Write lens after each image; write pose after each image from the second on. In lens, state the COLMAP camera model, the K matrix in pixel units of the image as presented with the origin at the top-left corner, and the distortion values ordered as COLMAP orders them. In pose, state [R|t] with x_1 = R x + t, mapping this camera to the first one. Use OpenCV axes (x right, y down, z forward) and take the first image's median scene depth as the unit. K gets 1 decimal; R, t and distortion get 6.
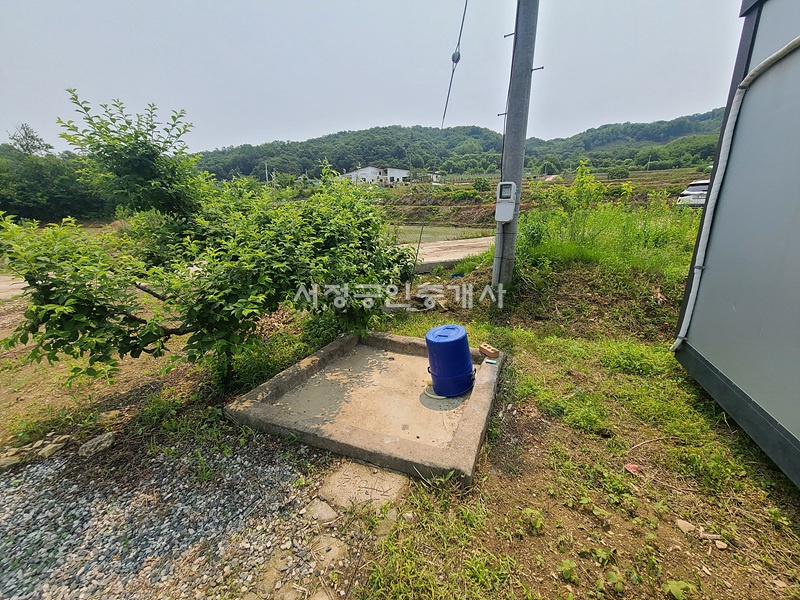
lens RADIAL K [[326.4, 0, 400.0], [0, 326.4, 300.0], [0, 0, 1]] dist [0.007670, -0.004149]
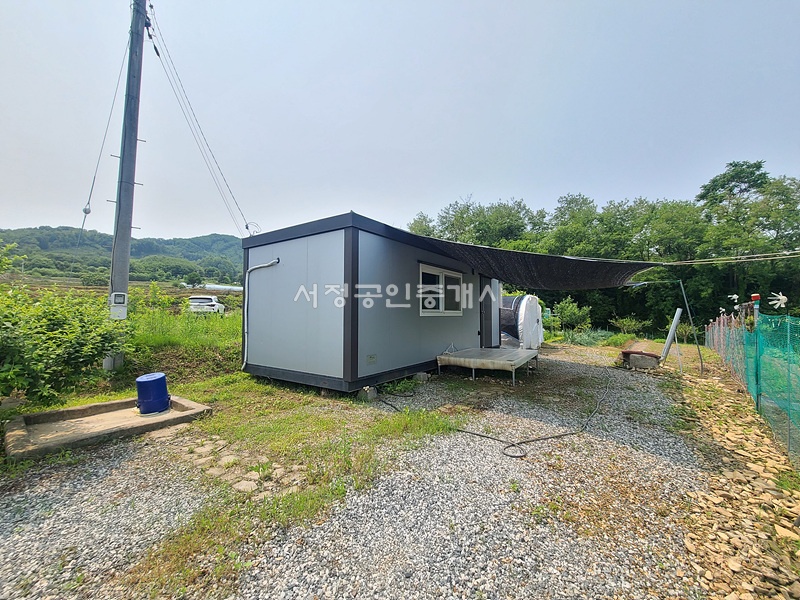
lens RADIAL K [[326.4, 0, 400.0], [0, 326.4, 300.0], [0, 0, 1]] dist [0.007670, -0.004149]
pose [[0.250453, 0.046525, 0.967010, -0.661169], [0.262908, 0.958040, -0.114186, 0.137618], [-0.931747, 0.282833, 0.227713, -0.407003]]
